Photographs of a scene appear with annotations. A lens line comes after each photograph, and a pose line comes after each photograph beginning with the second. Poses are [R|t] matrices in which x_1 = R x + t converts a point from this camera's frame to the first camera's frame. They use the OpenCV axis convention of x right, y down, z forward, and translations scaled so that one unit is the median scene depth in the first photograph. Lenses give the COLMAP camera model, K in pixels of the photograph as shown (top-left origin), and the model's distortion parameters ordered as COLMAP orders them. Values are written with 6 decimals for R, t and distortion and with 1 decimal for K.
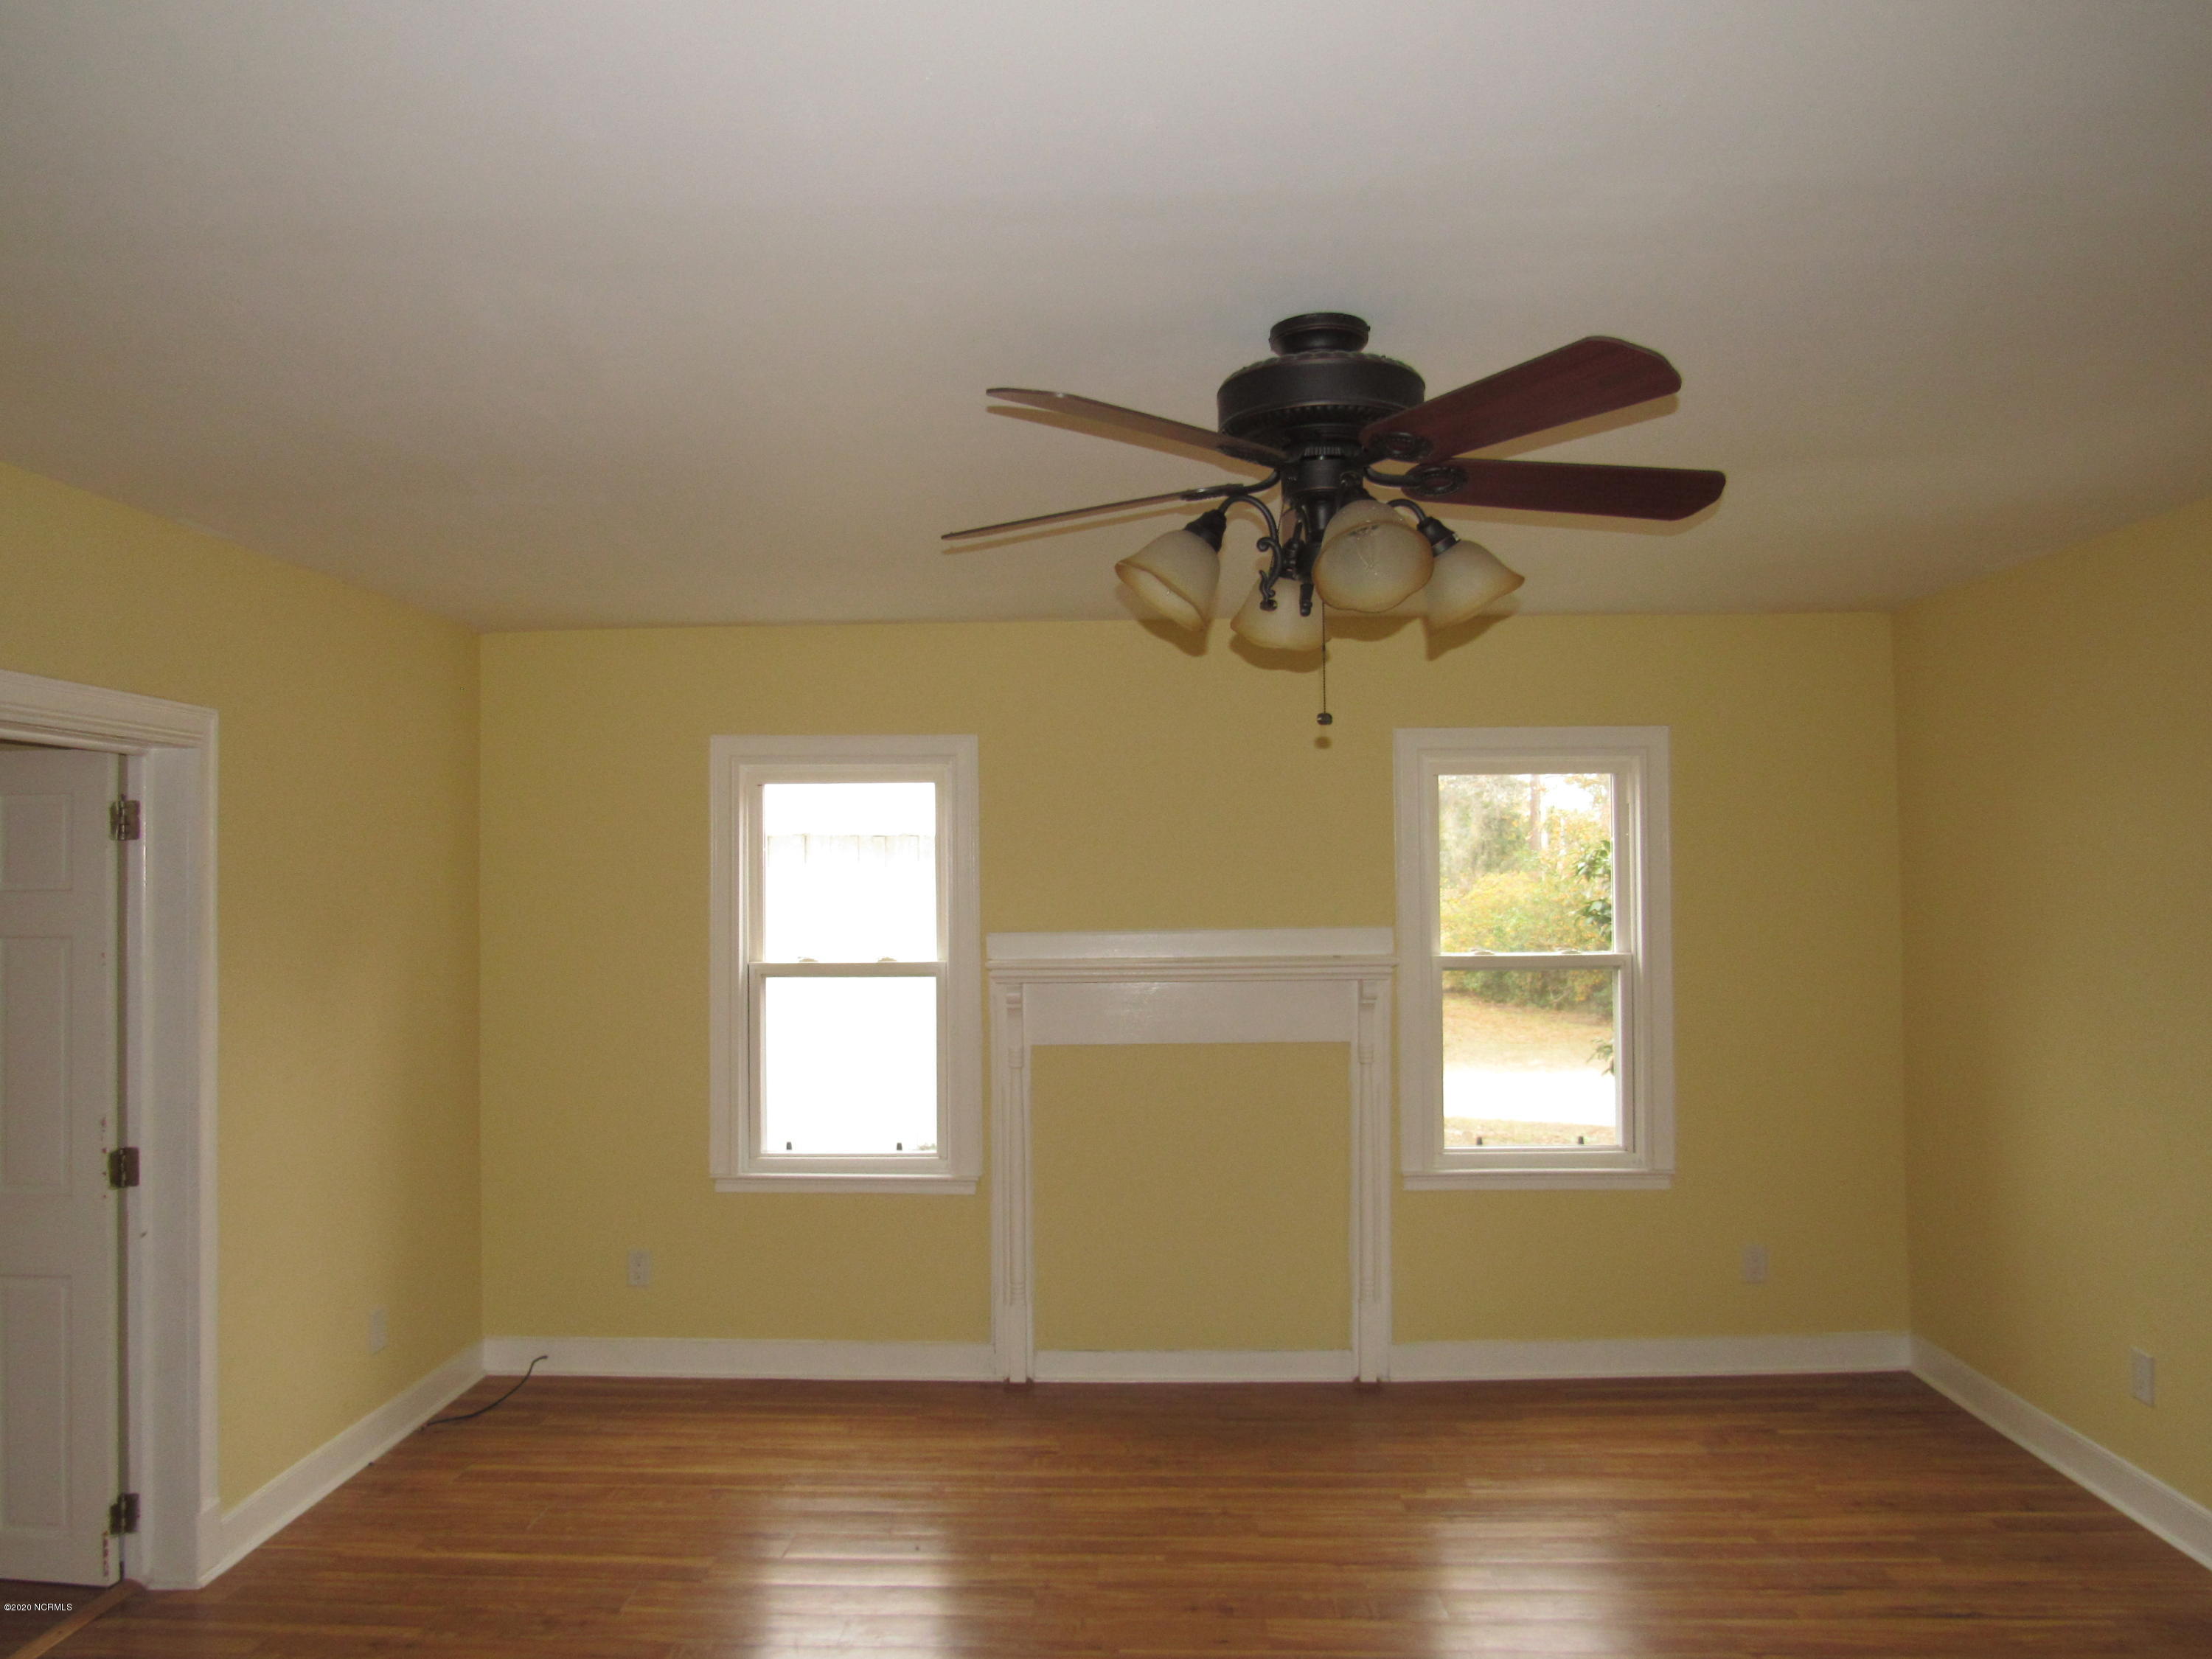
lens RADIAL K [[1569.0, 0, 1093.5], [0, 1569.0, 828.4], [0, 0, 1]] dist [-0.040884, 0.016584]
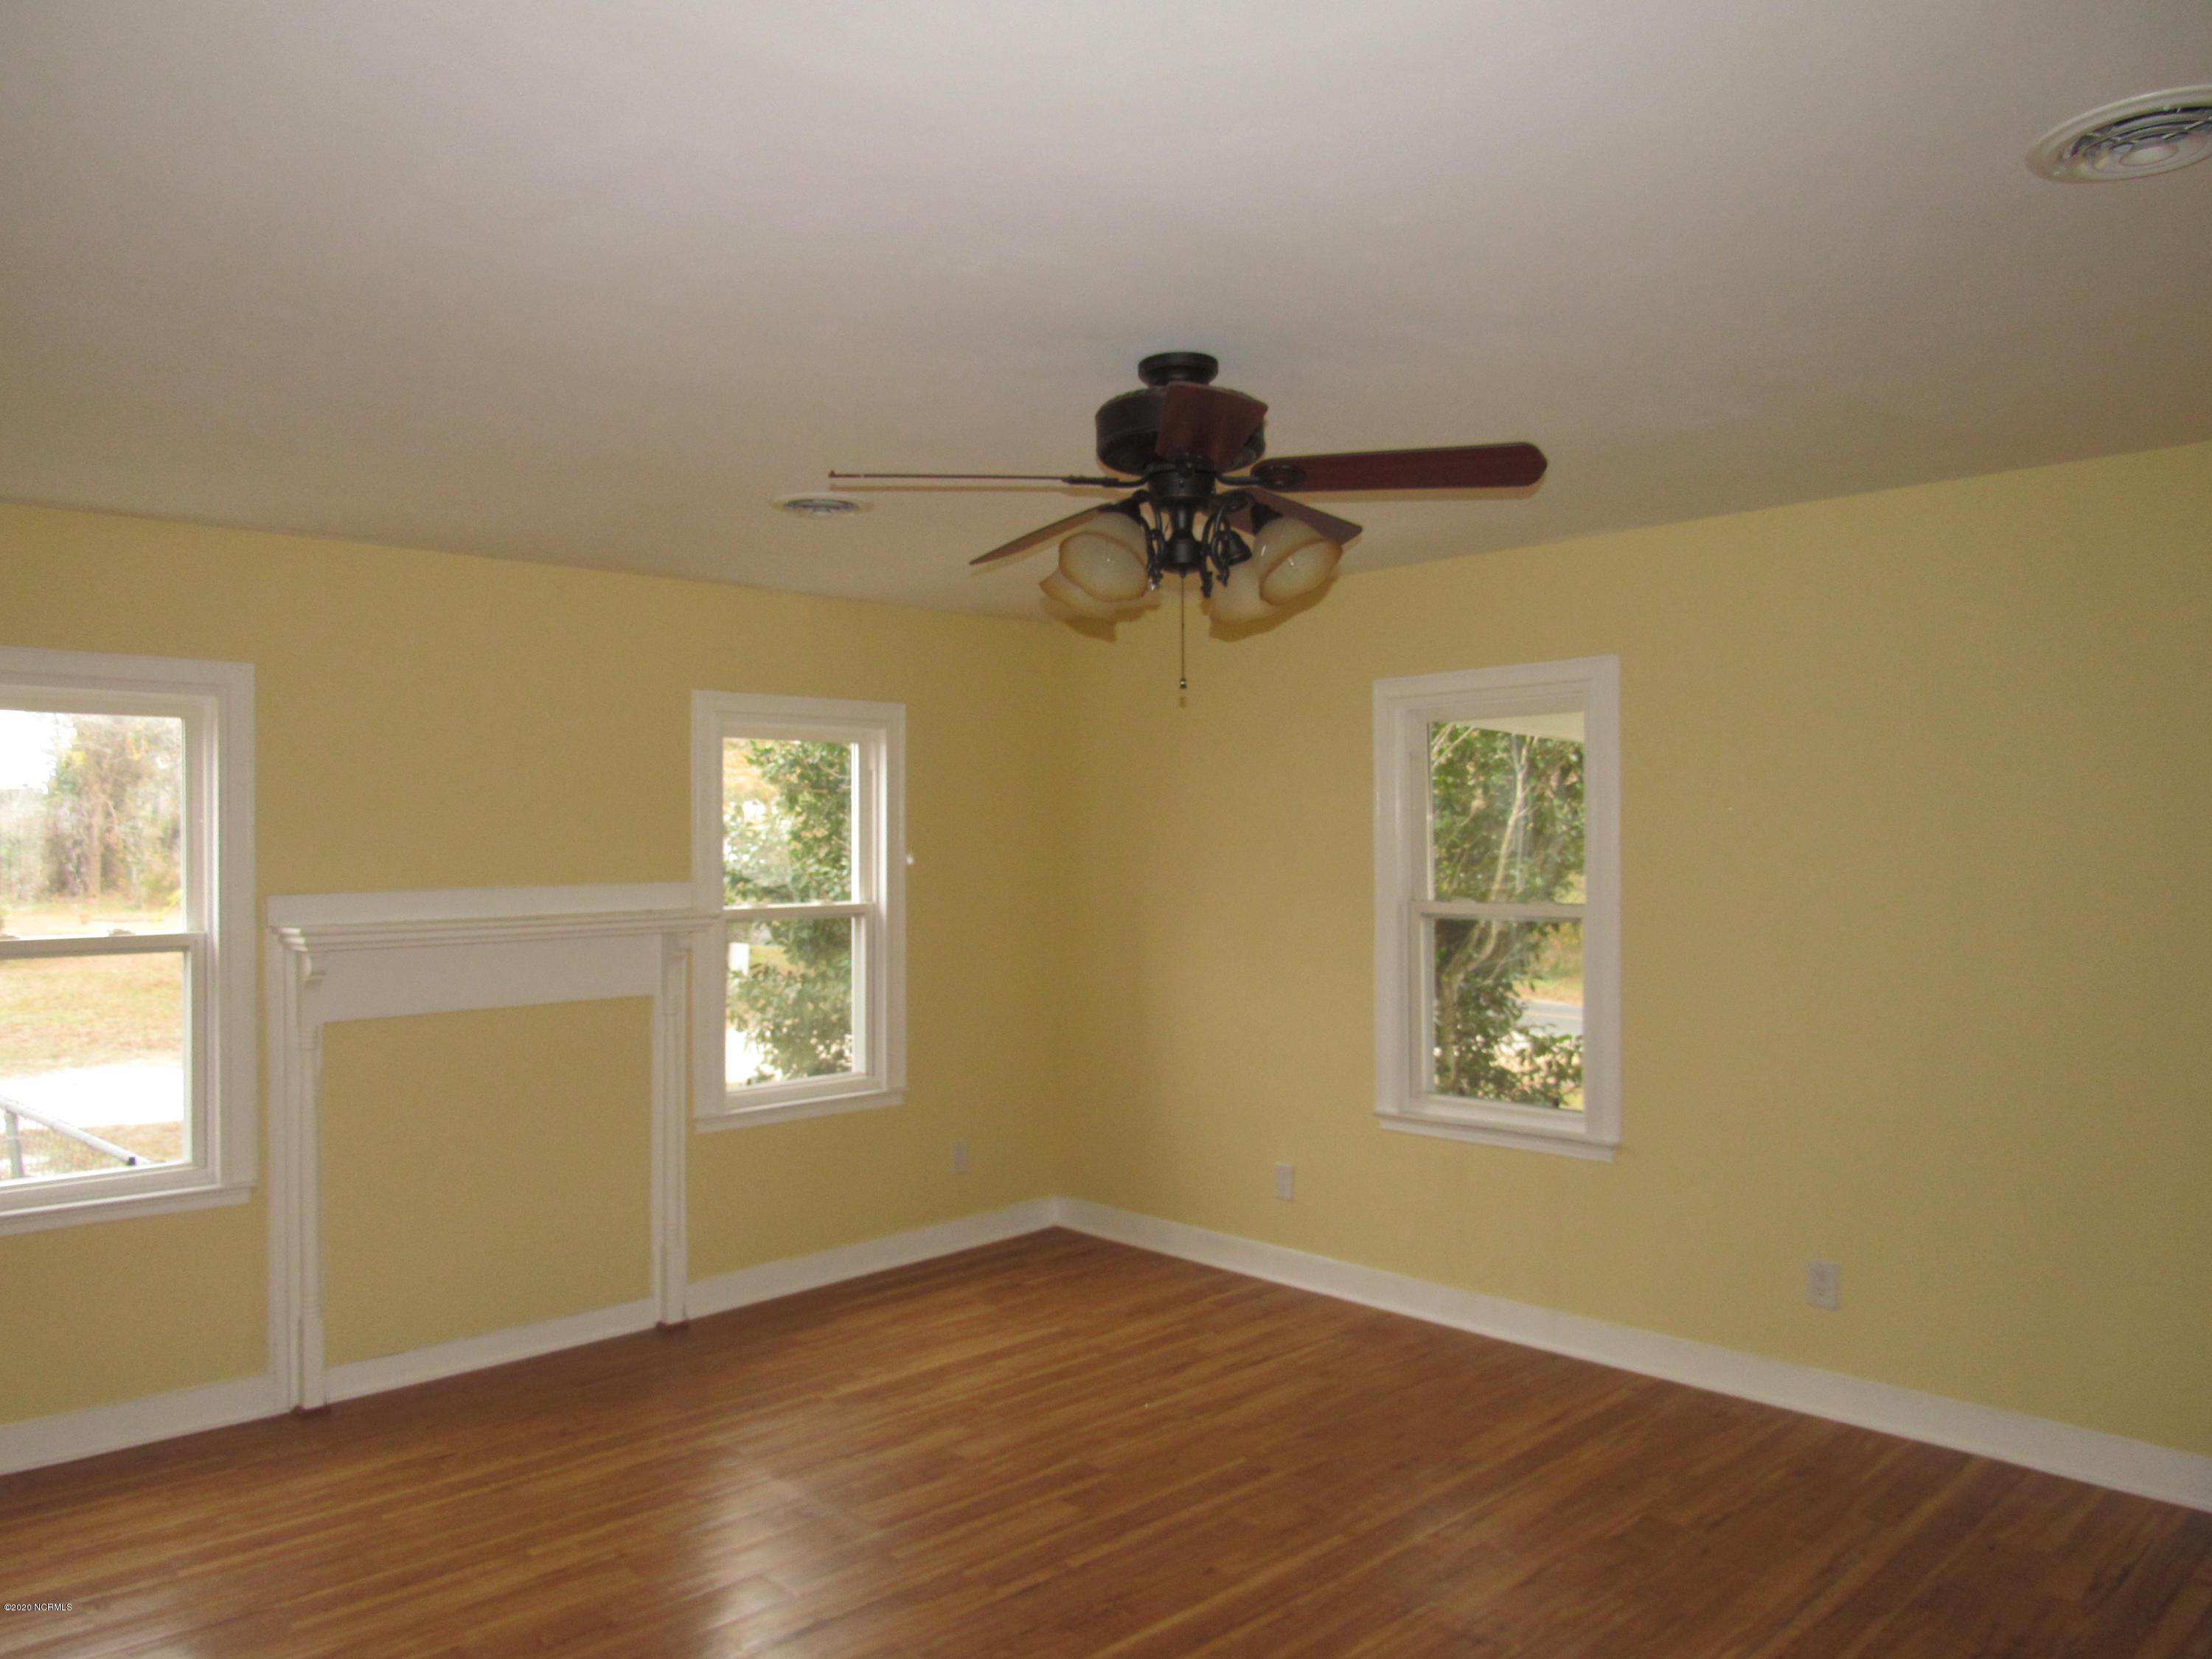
lens RADIAL K [[1563.1, 0, 1106.0], [0, 1563.1, 829.5], [0, 0, 1]] dist [-0.034723, -0.002873]
pose [[0.703723, 0.006145, 0.710448, -0.368908], [-0.016022, 0.999846, 0.007222, 0.017735], [-0.710294, -0.016465, 0.703713, 0.084911]]
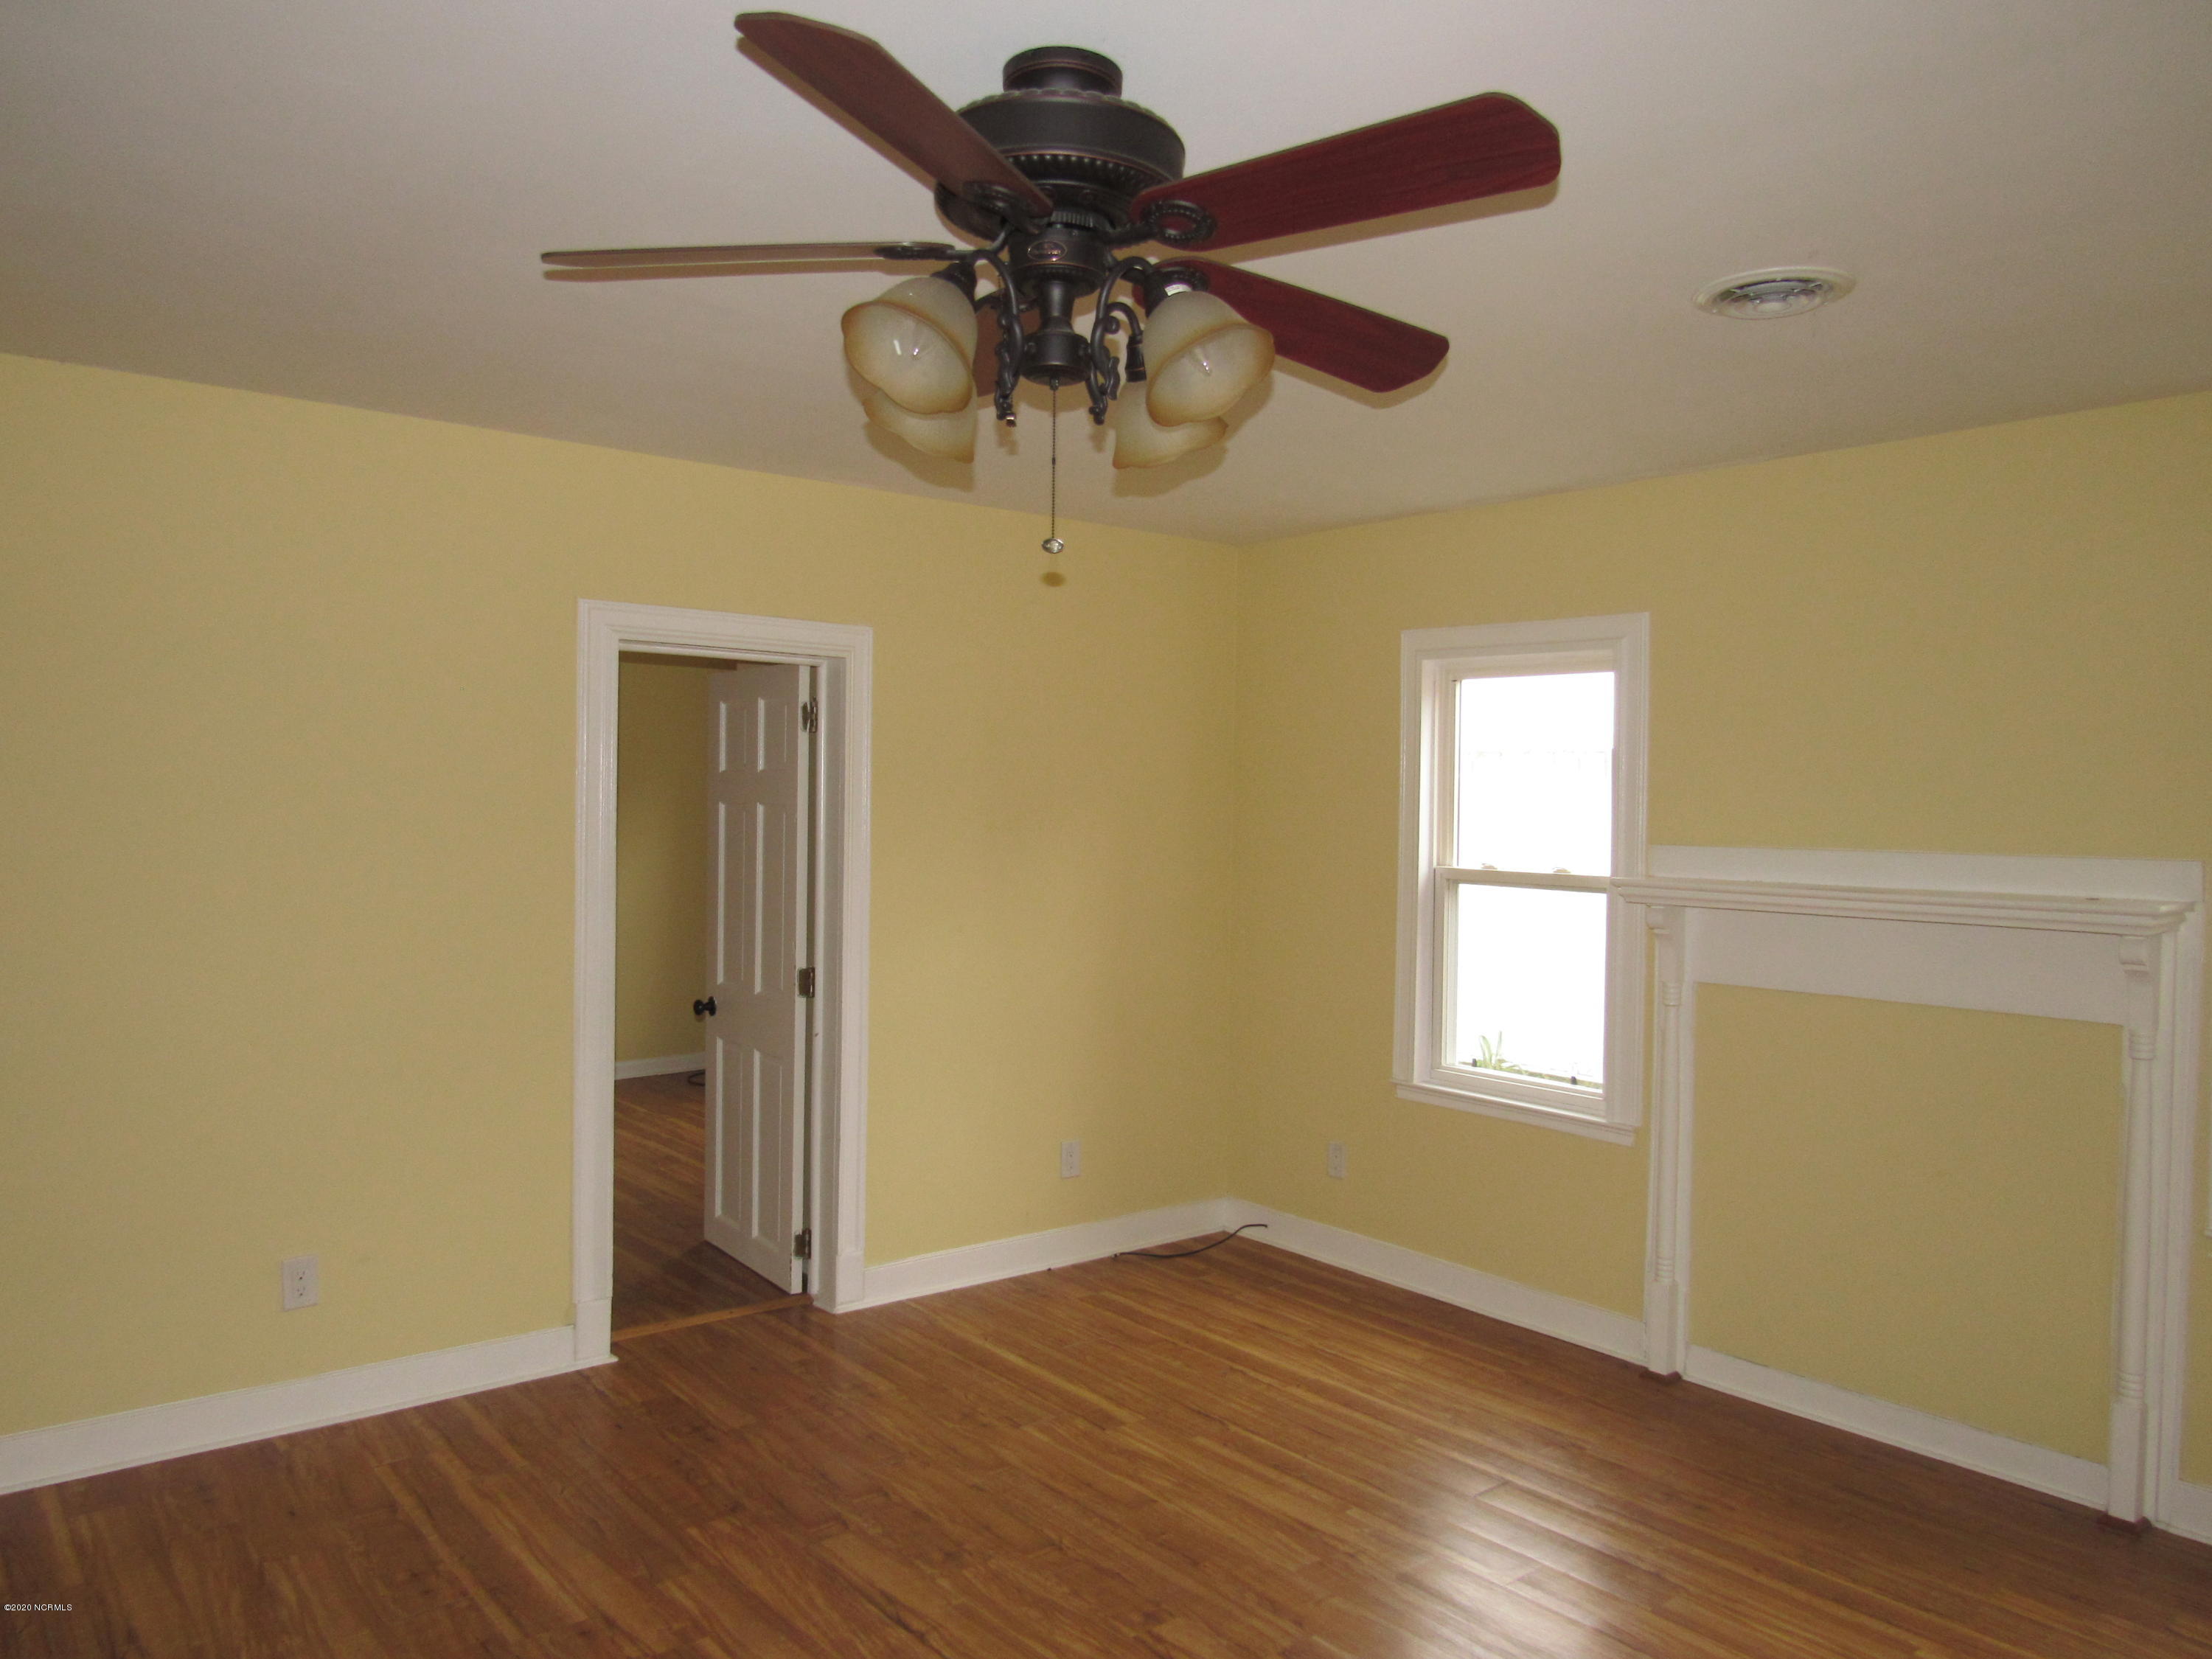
lens RADIAL K [[1573.3, 0, 1084.5], [0, 1573.3, 826.6], [0, 0, 1]] dist [-0.003685, 0.001011]
pose [[0.671893, 0.035054, -0.739818, 0.382010], [-0.001701, 0.998950, 0.045787, 0.019000], [0.740646, -0.029506, 0.671247, 0.210121]]
